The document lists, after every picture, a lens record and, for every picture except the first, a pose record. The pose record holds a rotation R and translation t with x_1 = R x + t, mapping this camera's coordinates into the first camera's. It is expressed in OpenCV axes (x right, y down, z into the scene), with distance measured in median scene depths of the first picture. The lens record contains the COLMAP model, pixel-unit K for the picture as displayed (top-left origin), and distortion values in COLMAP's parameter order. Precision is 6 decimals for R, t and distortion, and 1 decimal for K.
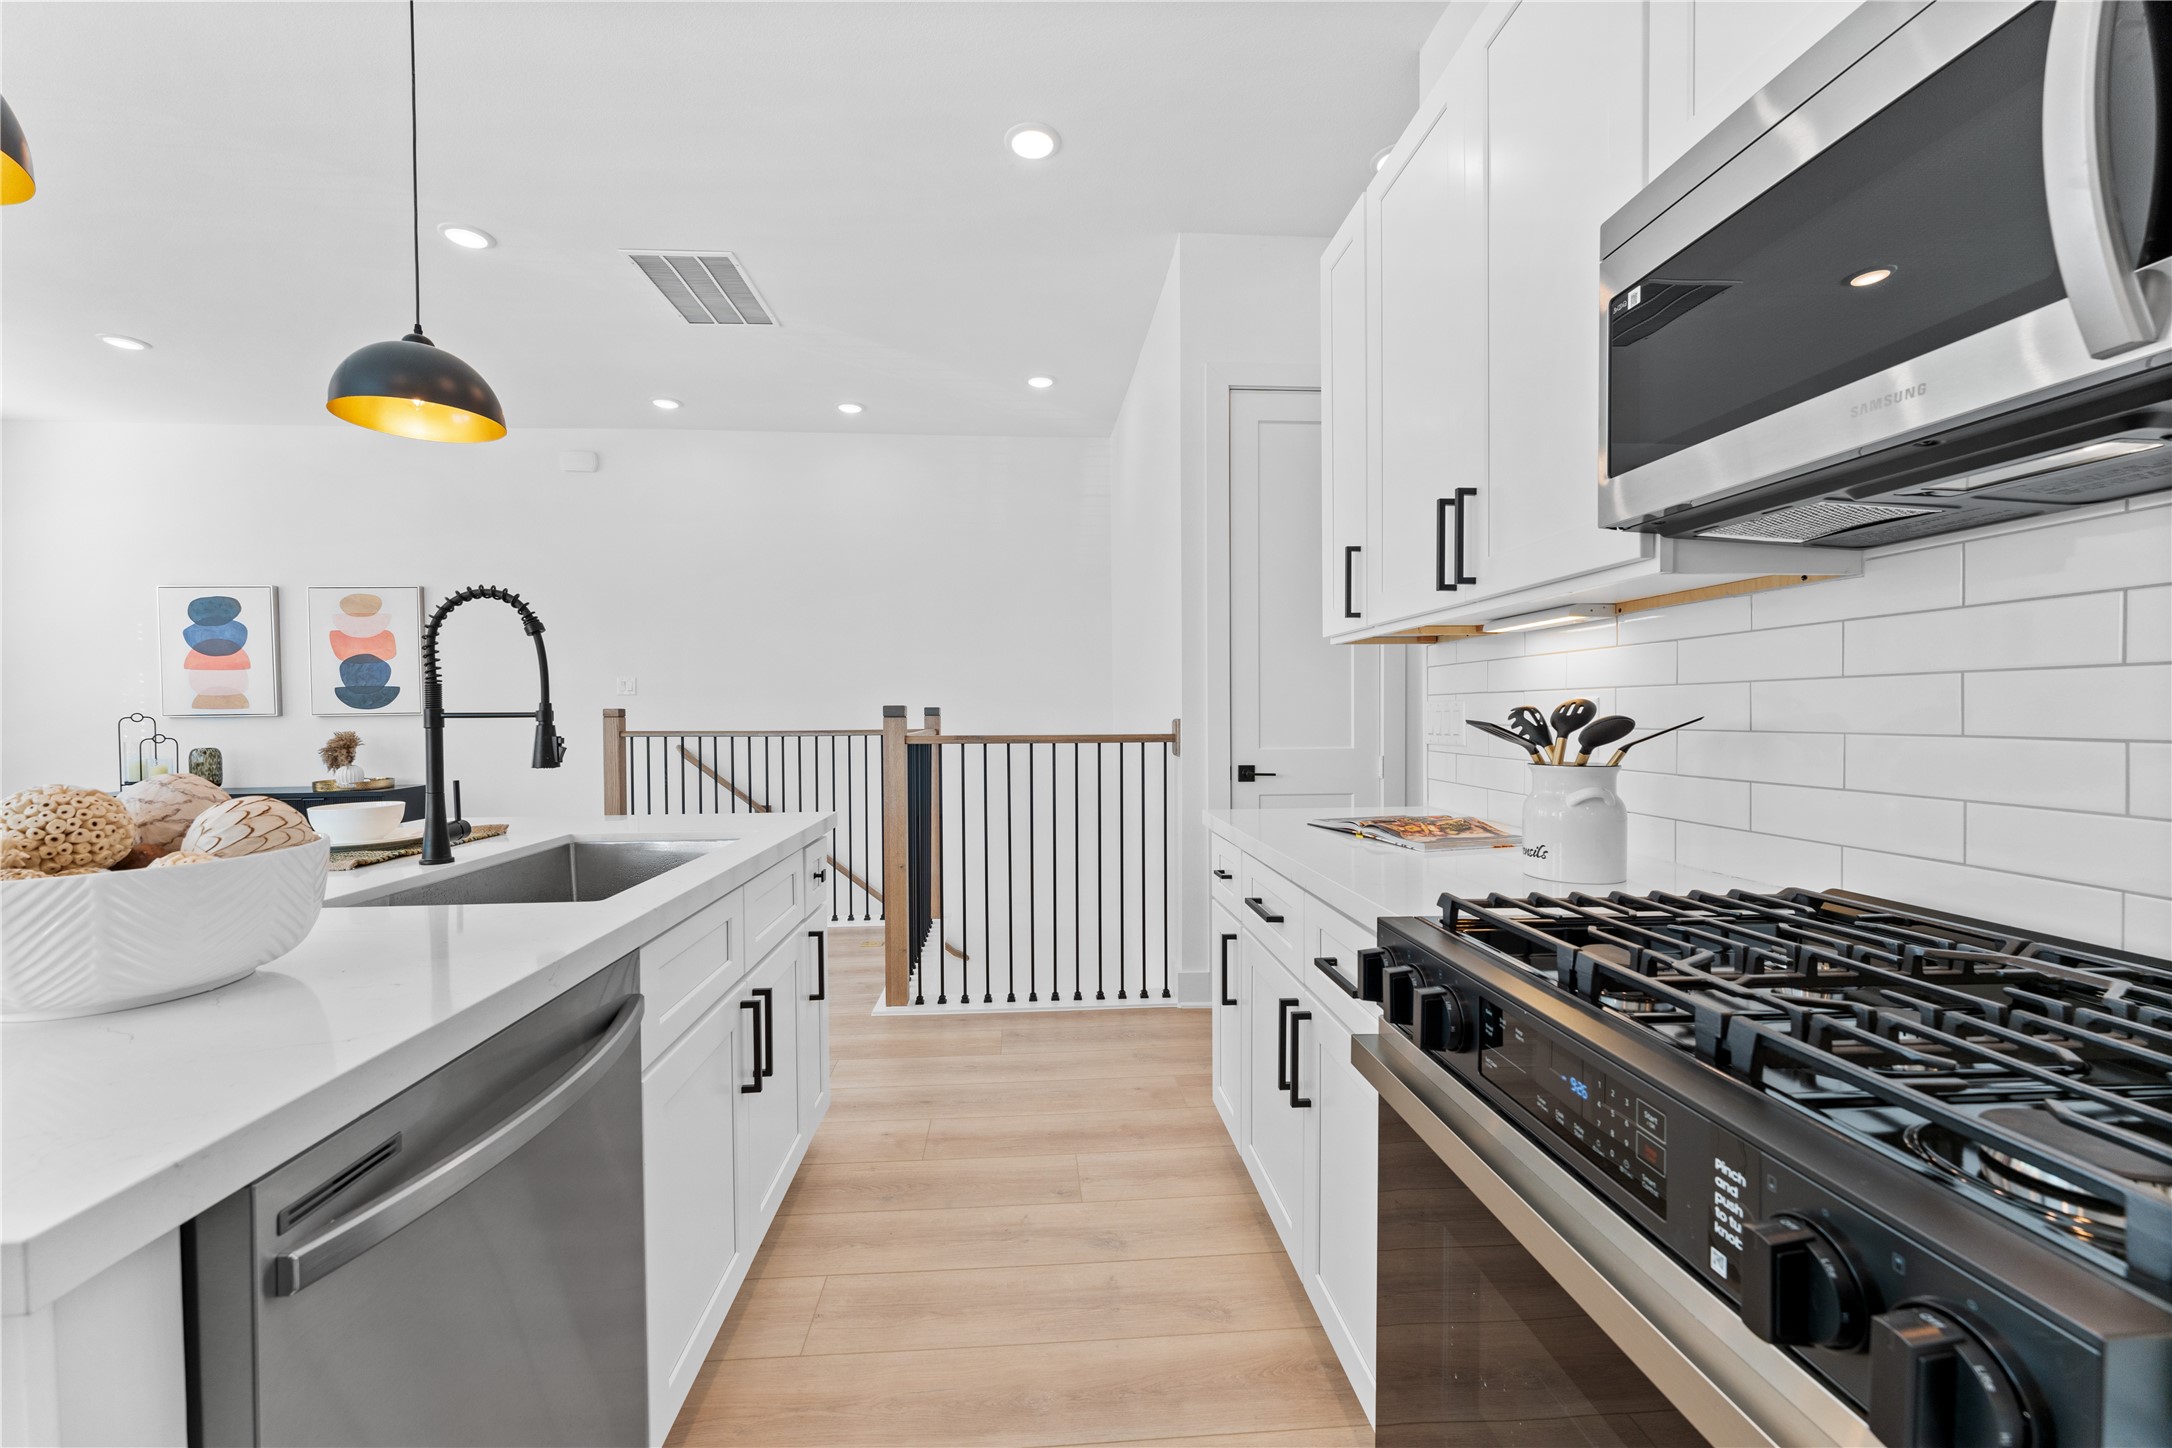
lens RADIAL K [[857.2, 0, 1082.8], [0, 857.2, 726.4], [0, 0, 1]] dist [-0.001408, -0.000082]
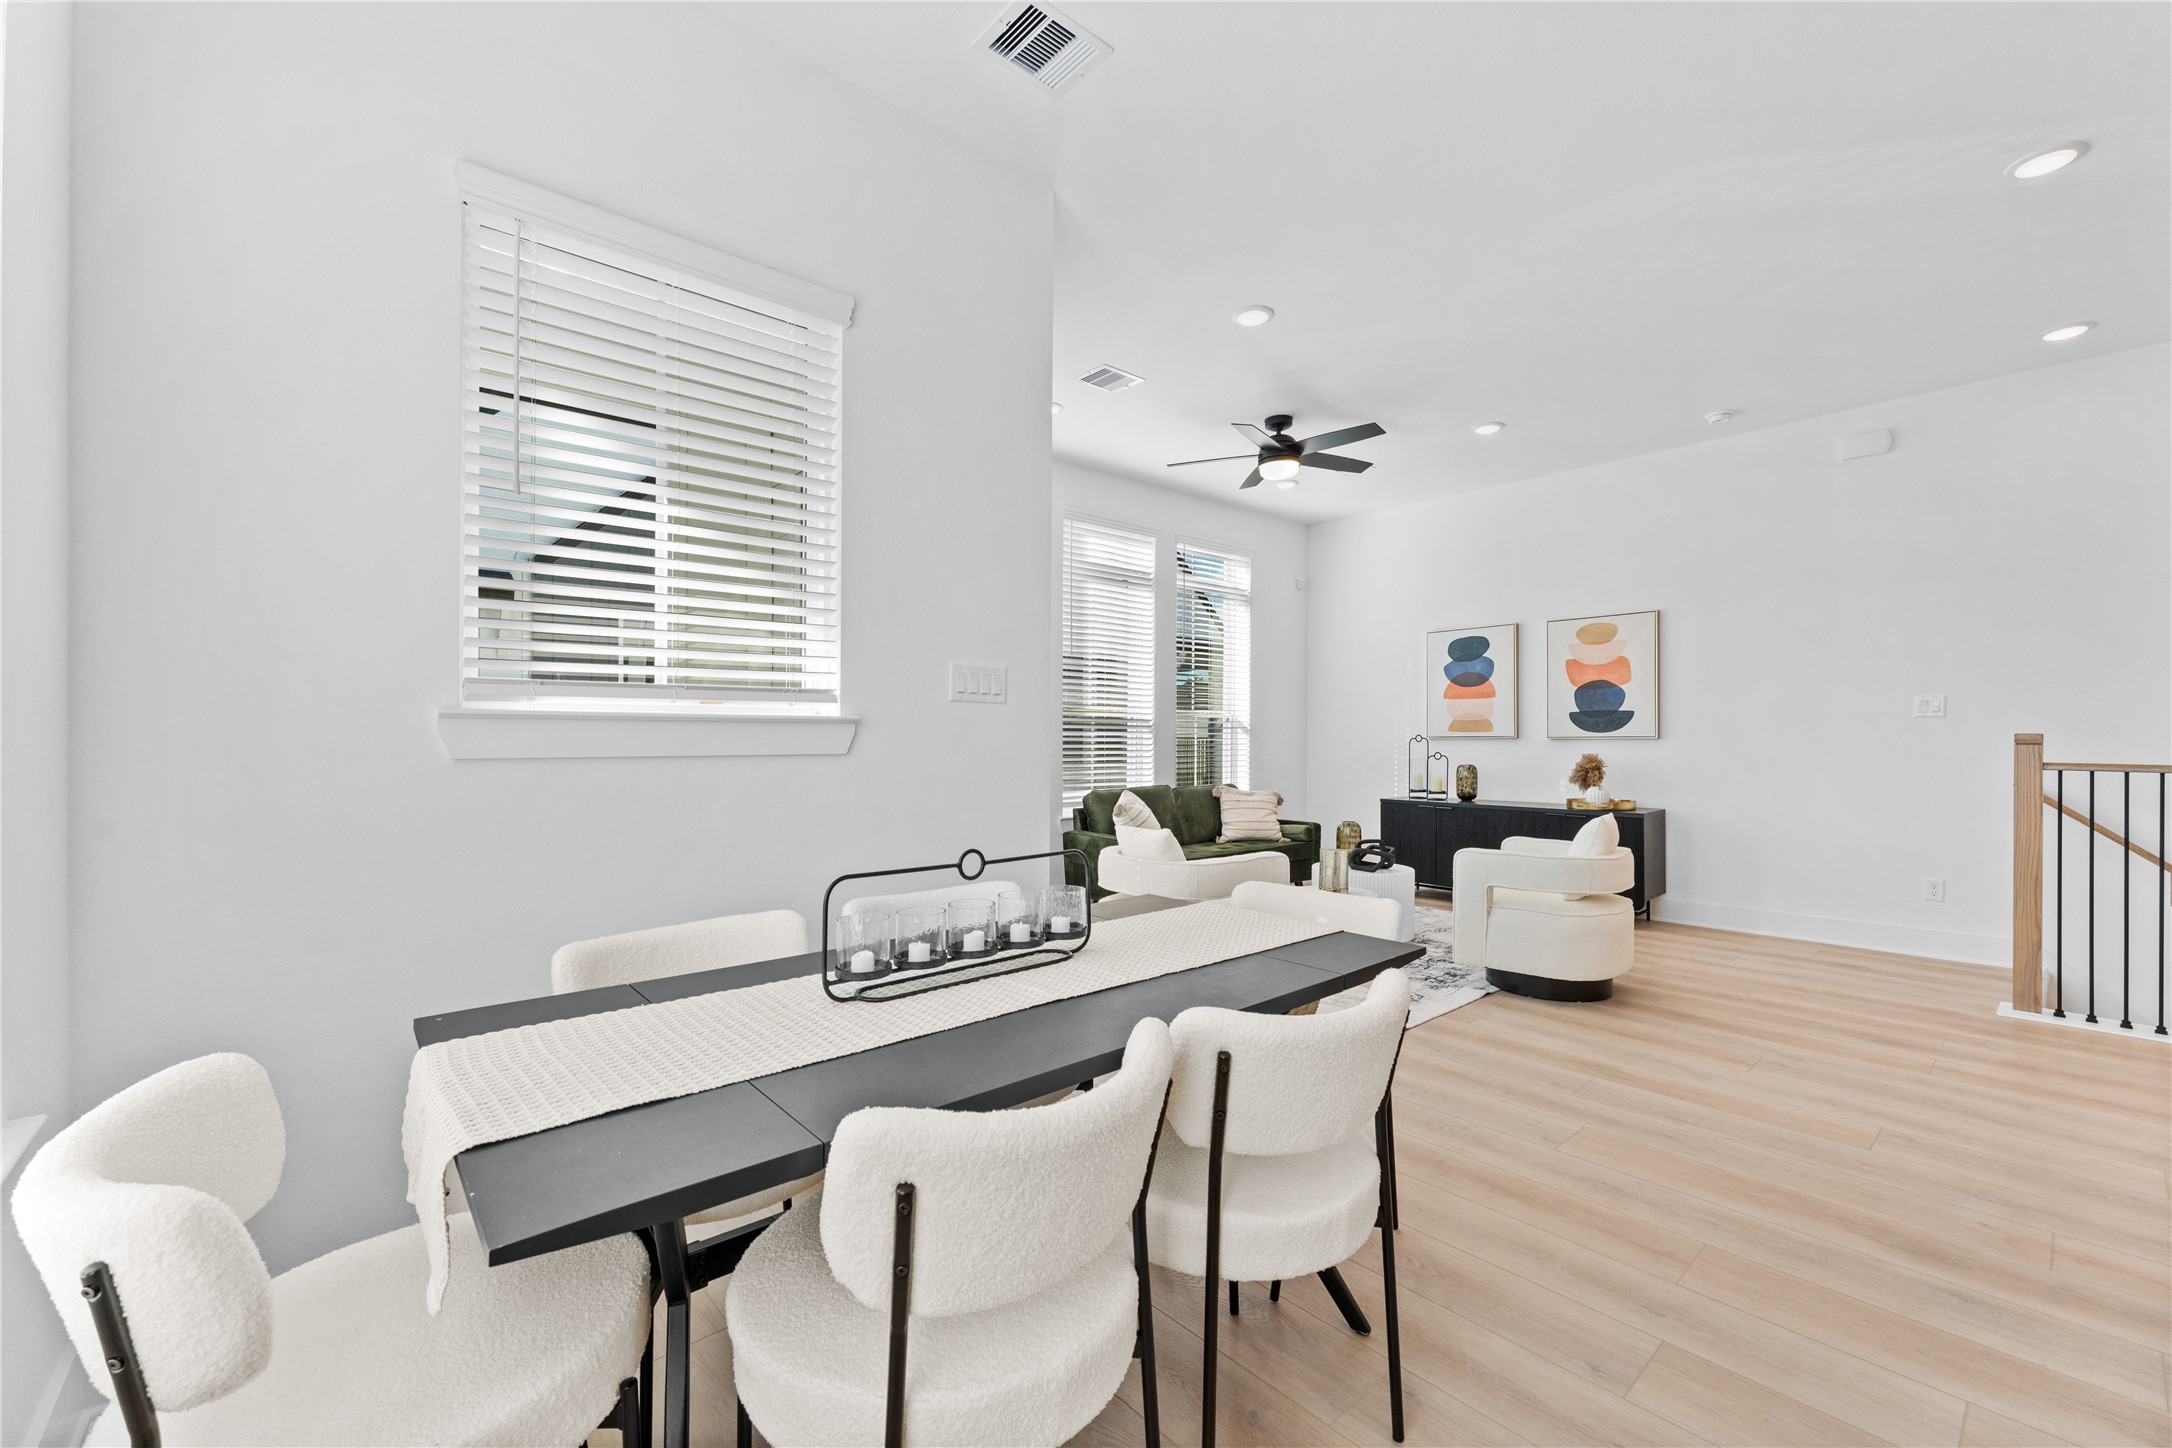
lens RADIAL K [[867.0, 0, 1089.1], [0, 867.0, 735.8], [0, 0, 1]] dist [-0.015913, 0.006753]
pose [[0.605143, 0.007787, -0.796079, -1.119360], [-0.022838, 0.999710, -0.007582, 0.017462], [0.795789, 0.022769, 0.605145, -0.397809]]
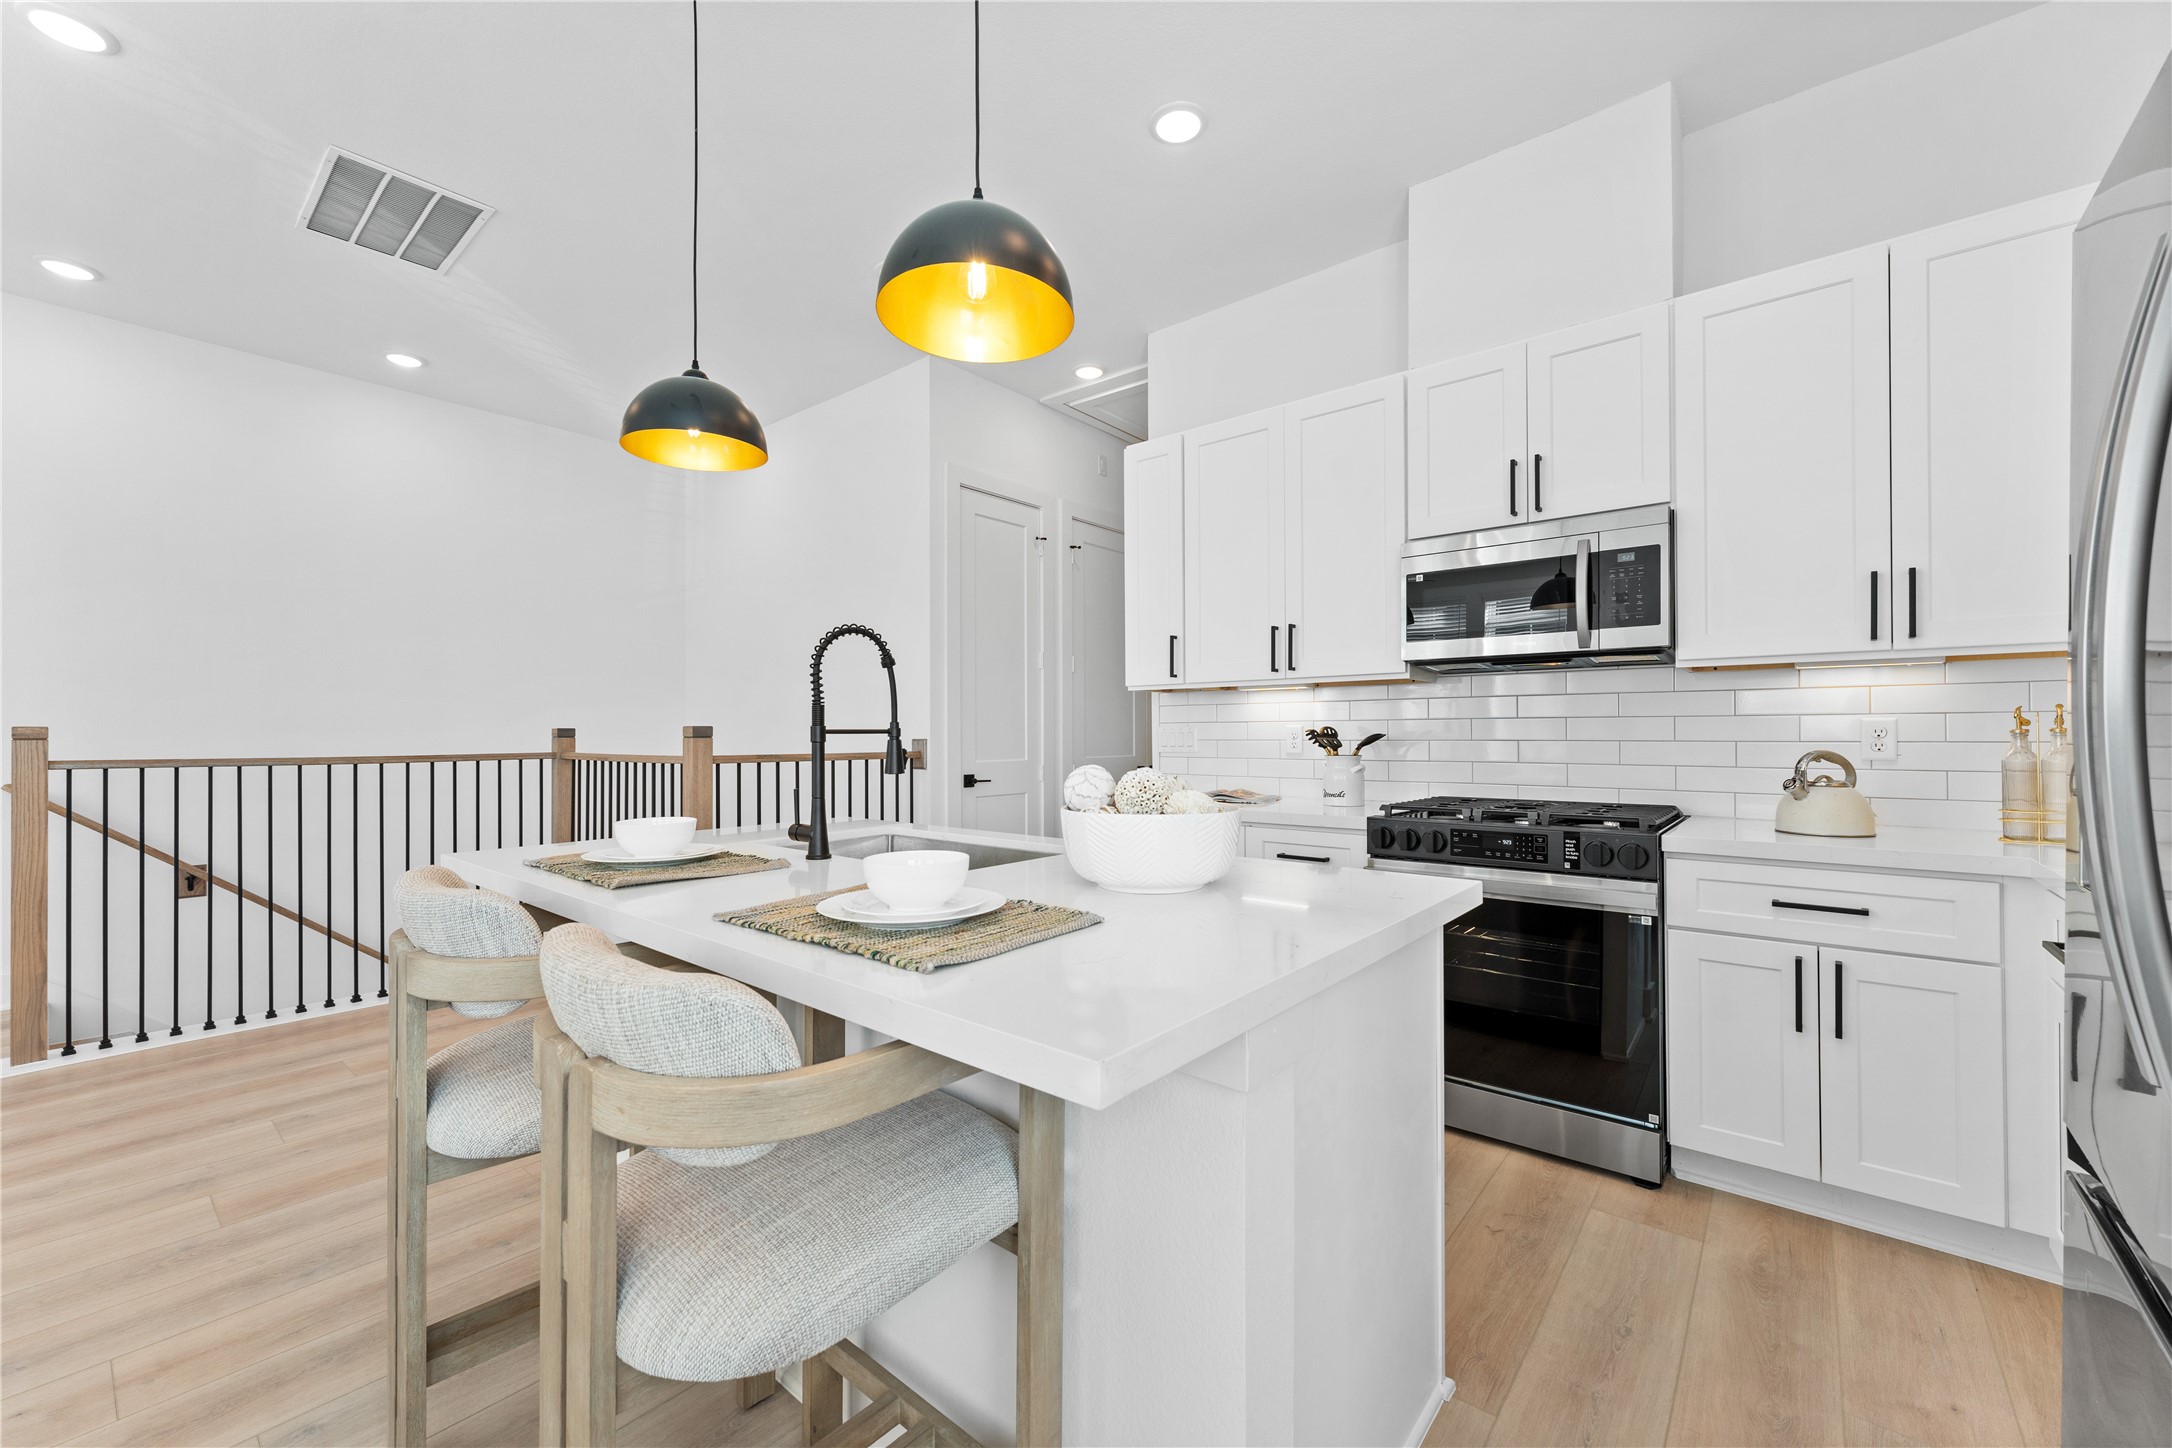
lens RADIAL K [[855.5, 0, 1083.2], [0, 855.5, 730.8], [0, 0, 1]] dist [-0.002954, -0.000329]
pose [[0.697285, 0.005895, 0.716769, -1.146237], [0.011642, 0.999741, -0.019548, 0.011267], [-0.716699, 0.021975, 0.697036, -0.060687]]
